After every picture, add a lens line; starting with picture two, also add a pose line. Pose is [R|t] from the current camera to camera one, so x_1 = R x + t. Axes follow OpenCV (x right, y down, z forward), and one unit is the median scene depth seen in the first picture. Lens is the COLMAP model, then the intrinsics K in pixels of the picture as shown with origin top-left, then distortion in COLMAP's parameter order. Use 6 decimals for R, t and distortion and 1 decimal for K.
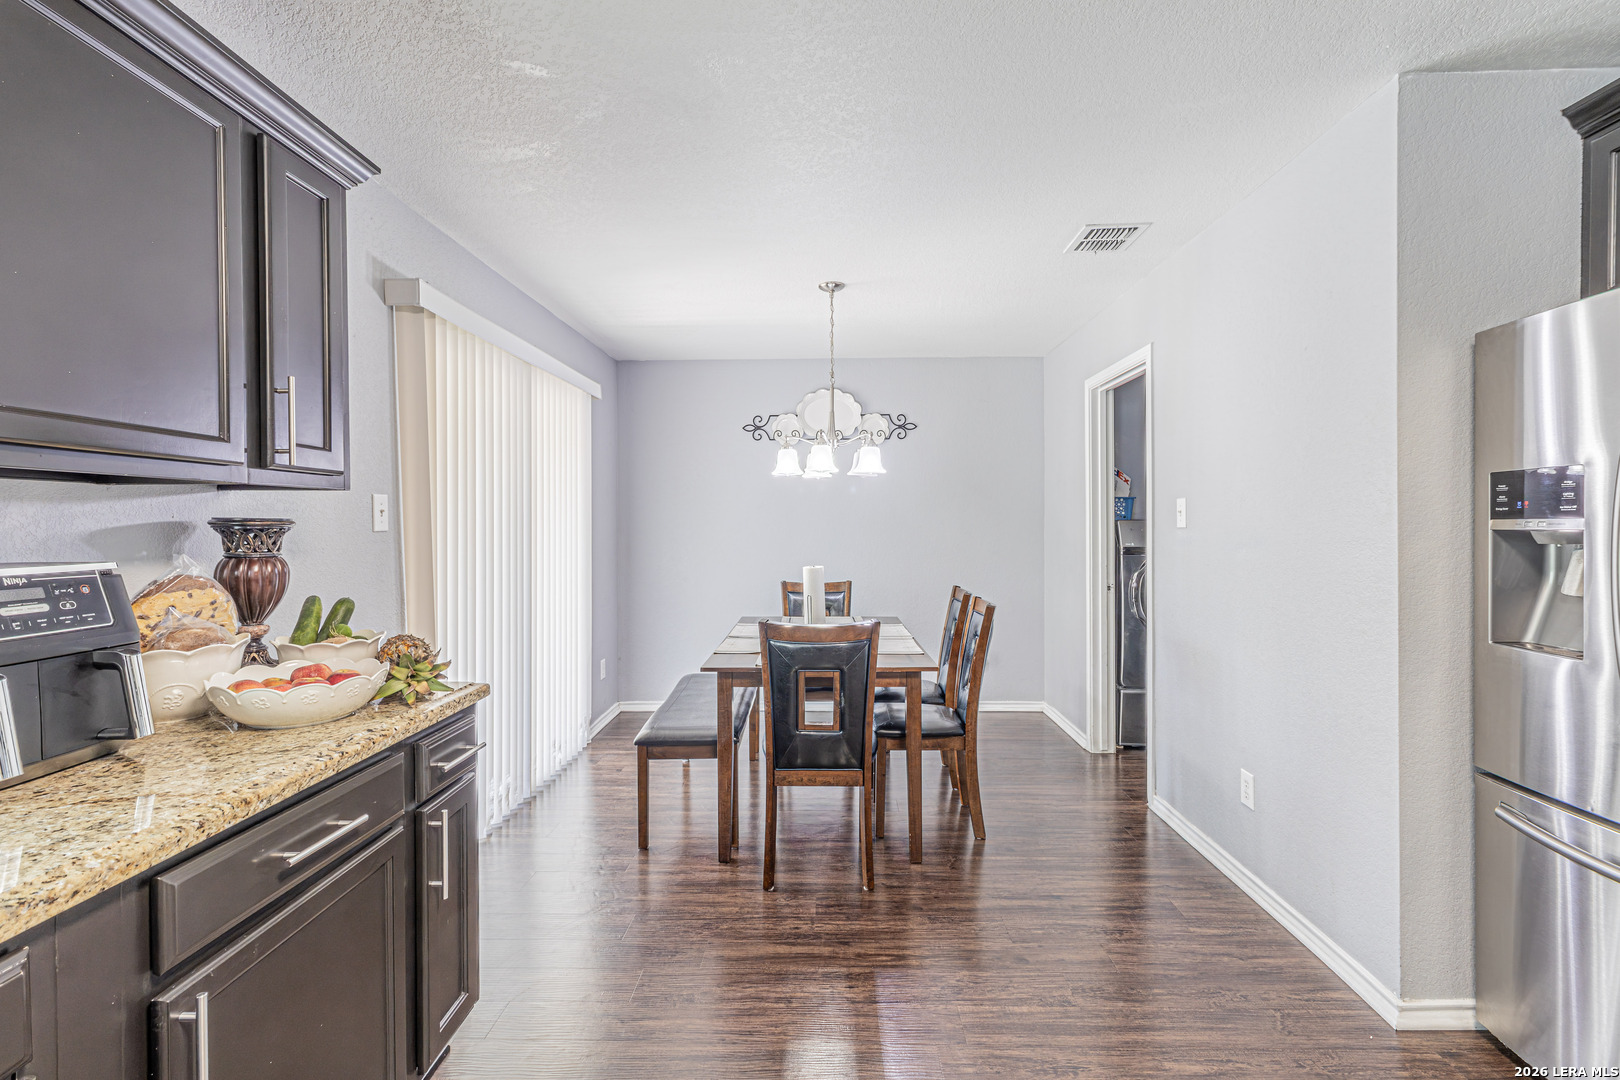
lens RADIAL K [[757.1, 0, 817.6], [0, 757.1, 526.3], [0, 0, 1]] dist [0.010869, -0.000171]
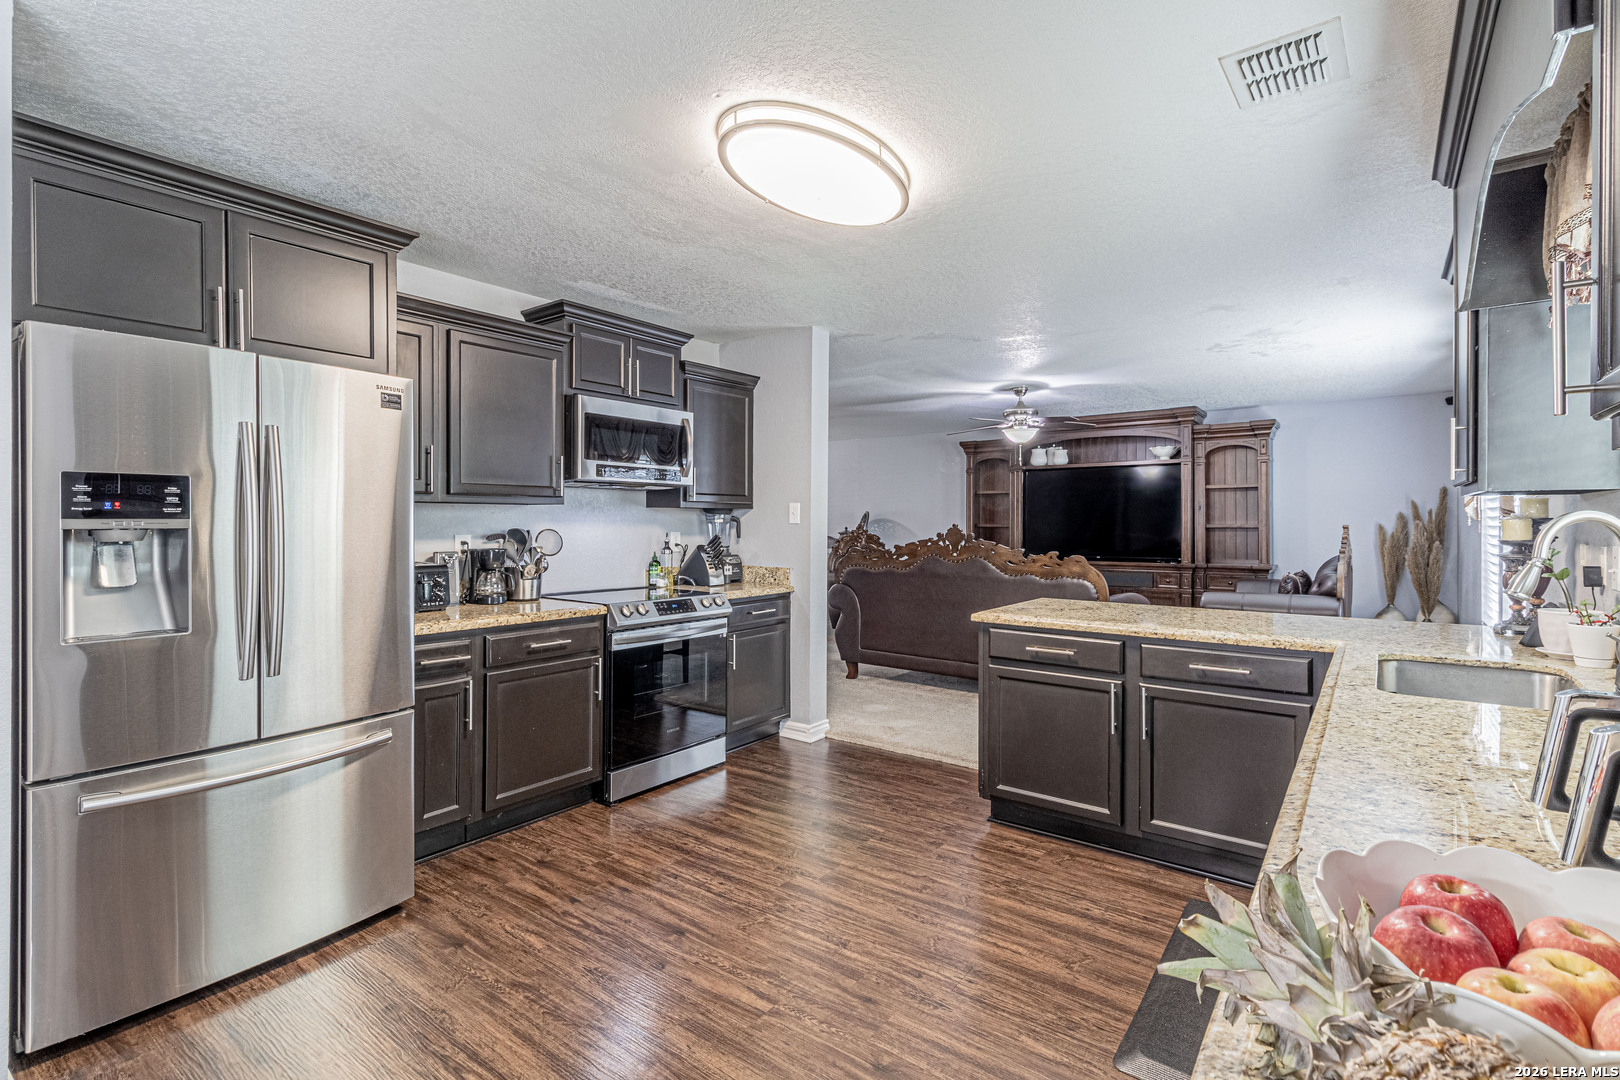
lens RADIAL K [[757.1, 0, 817.6], [0, 757.1, 526.3], [0, 0, 1]] dist [0.010869, -0.000171]
pose [[-0.812585, -0.001849, 0.582840, -0.353827], [0.002660, 0.999973, 0.006880, -0.002678], [-0.582837, 0.007141, -0.812558, 0.887549]]
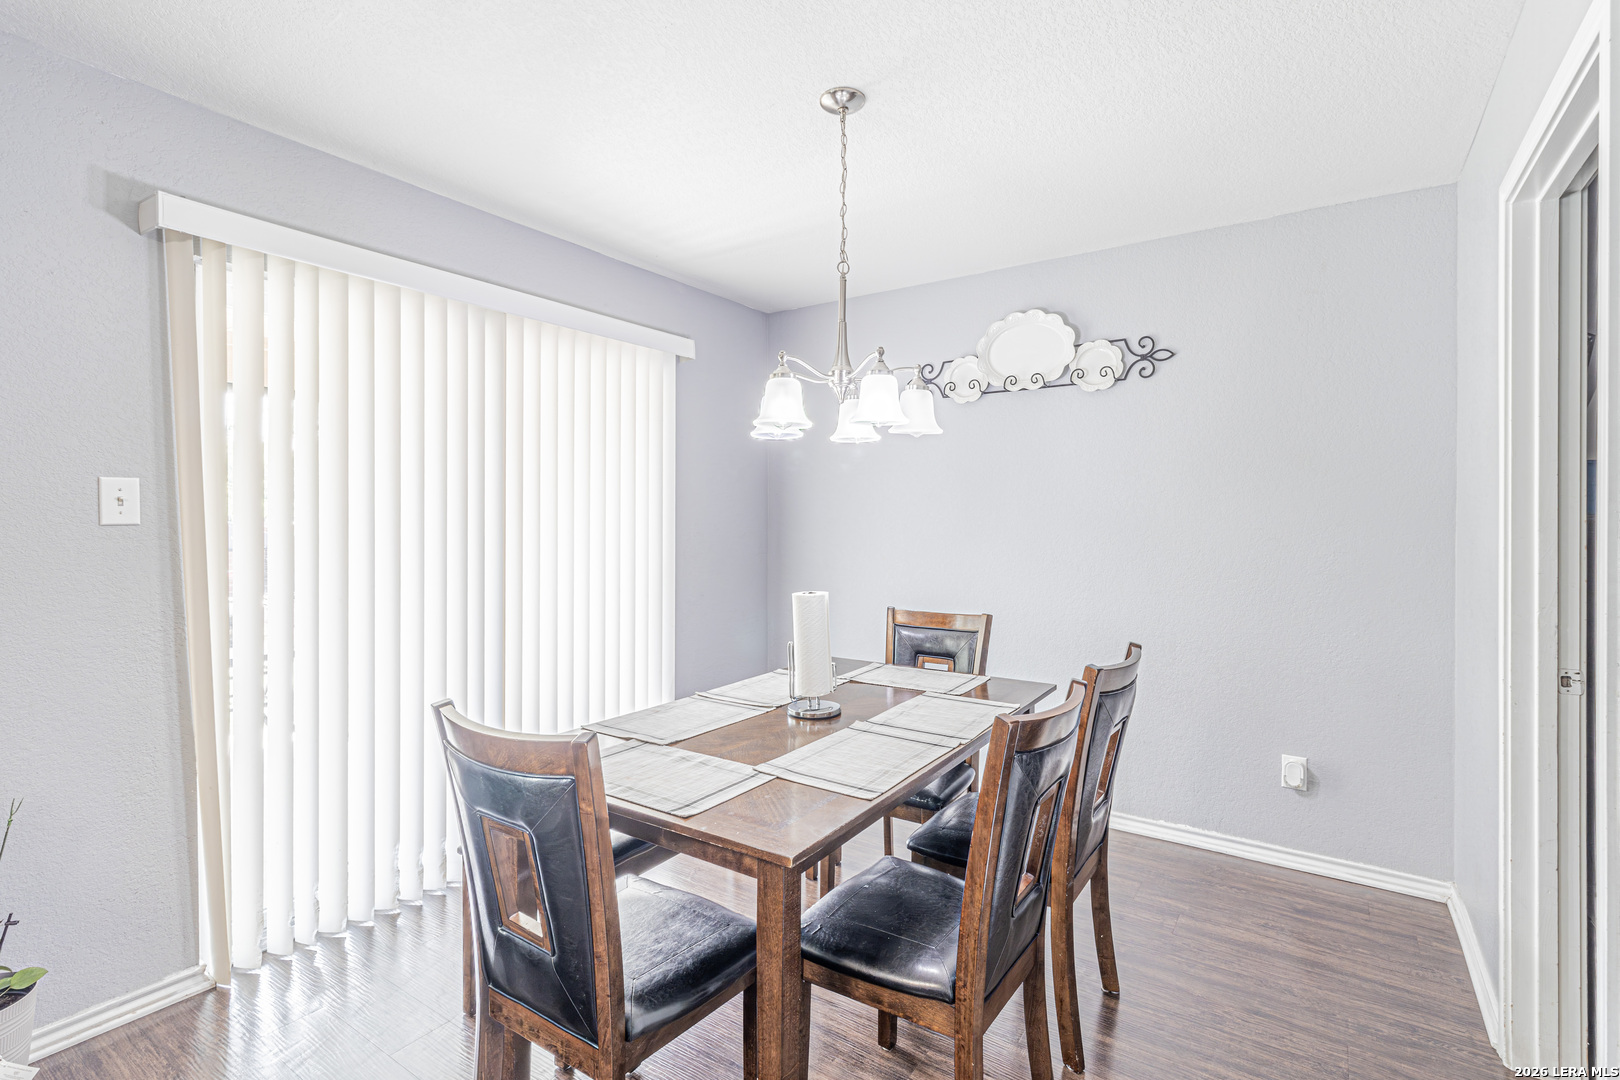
lens RADIAL K [[762.6, 0, 810.1], [0, 762.6, 519.9], [0, 0, 1]] dist [0.008659, 0.000108]
pose [[0.839353, 0.007183, -0.543539, 0.451505], [-0.006915, 0.999973, 0.002537, -0.005864], [0.543543, 0.001629, 0.839380, 0.728935]]
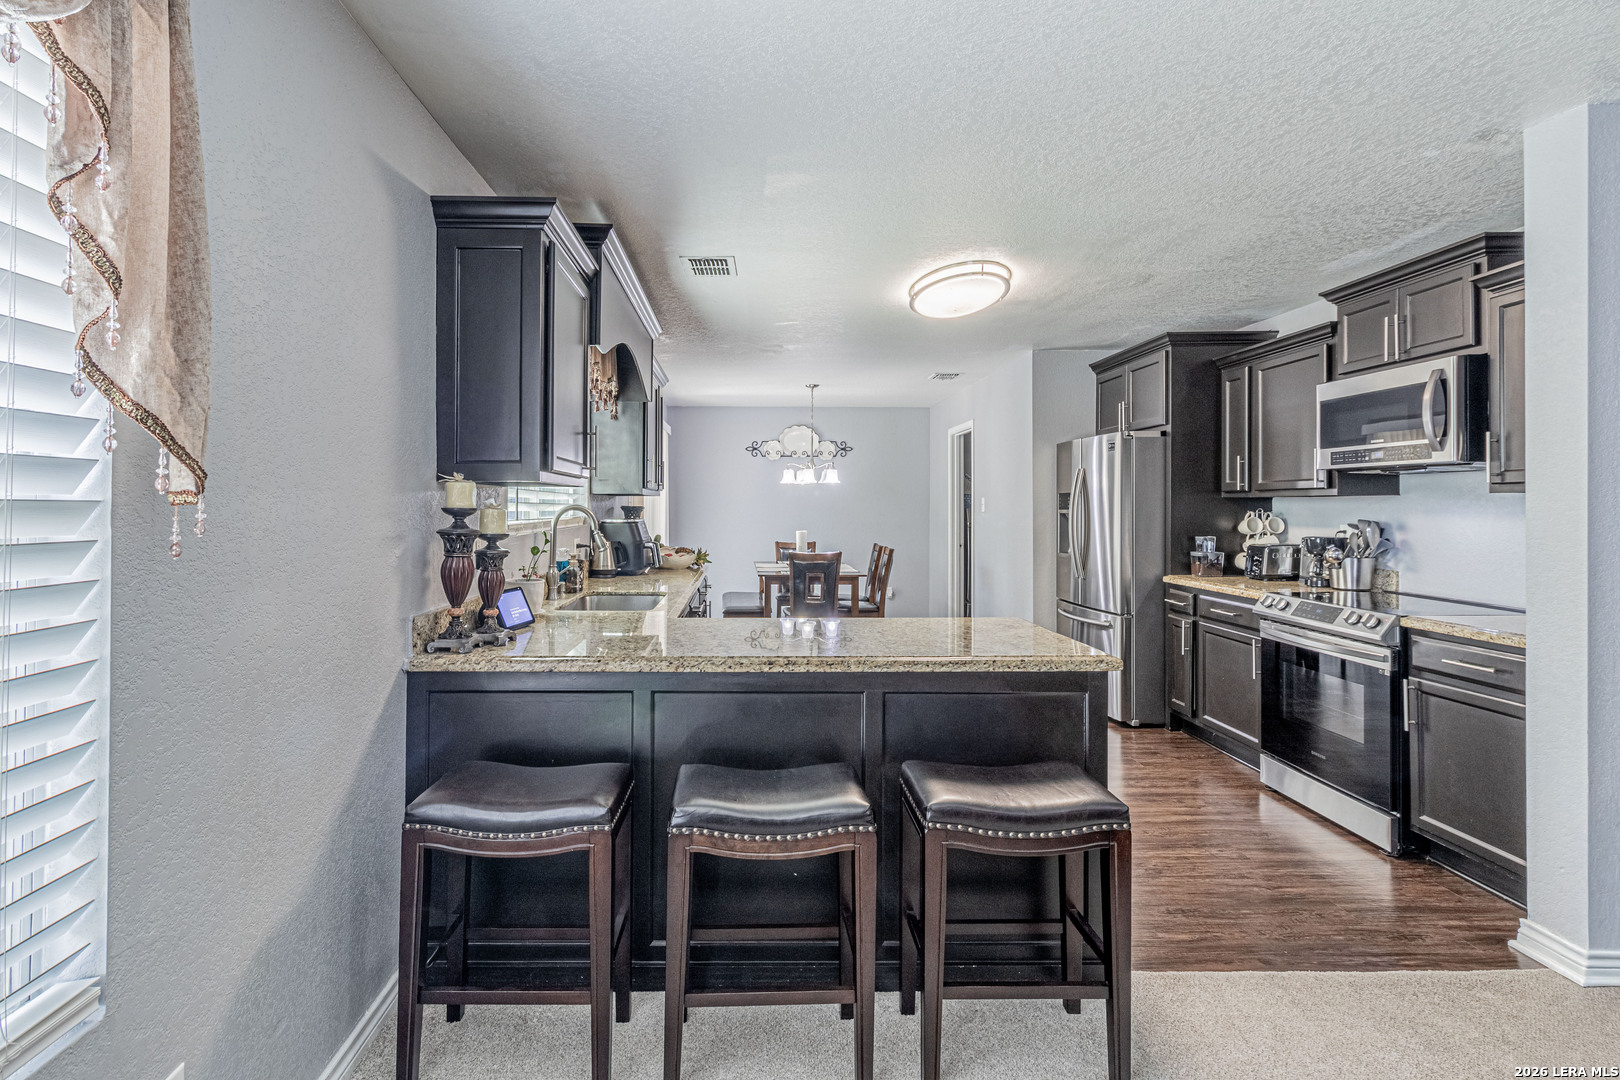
lens RADIAL K [[783.5, 0, 754.9], [0, 783.5, 504.9], [0, 0, 1]] dist [0.012308, -0.000045]
pose [[0.999707, 0.008097, 0.022818, -0.242932], [-0.007966, 0.999951, -0.005854, -0.000357], [-0.022864, 0.005671, 0.999723, -1.418672]]
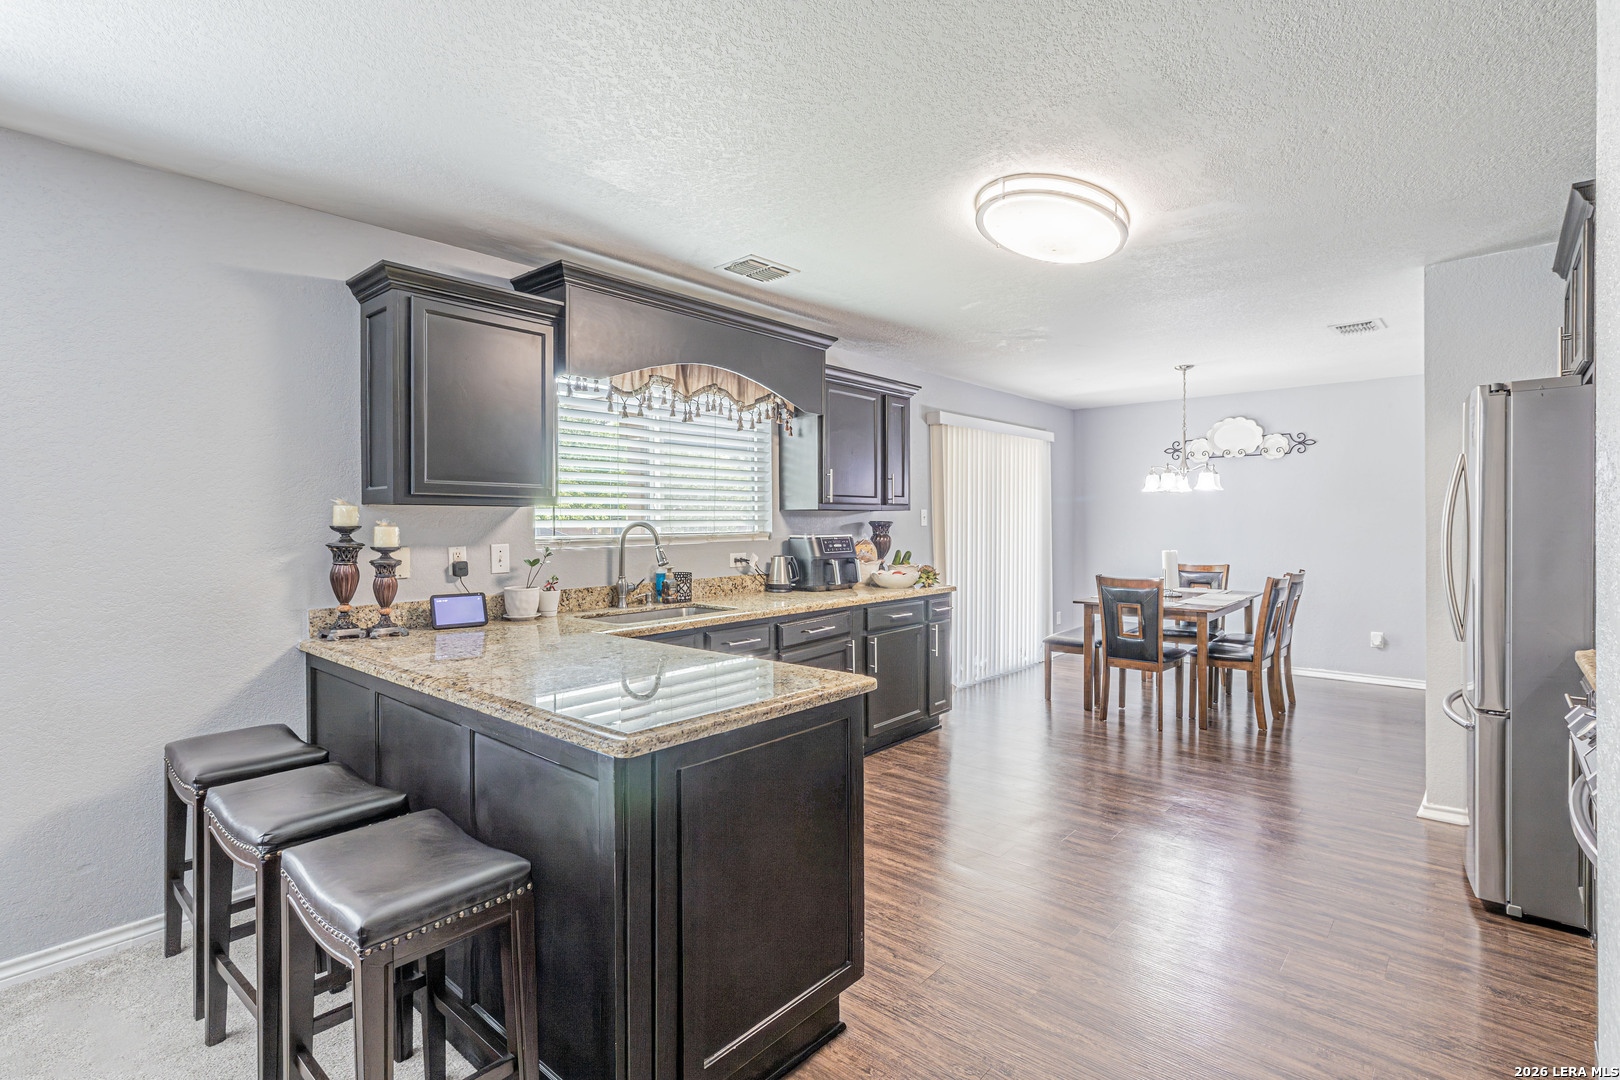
lens RADIAL K [[757.1, 0, 817.6], [0, 757.1, 526.3], [0, 0, 1]] dist [0.010869, -0.000171]
pose [[0.765986, 0.006866, -0.642820, 0.632057], [-0.002425, 0.999967, 0.007791, -0.008710], [0.642852, -0.004409, 0.765977, -0.931587]]
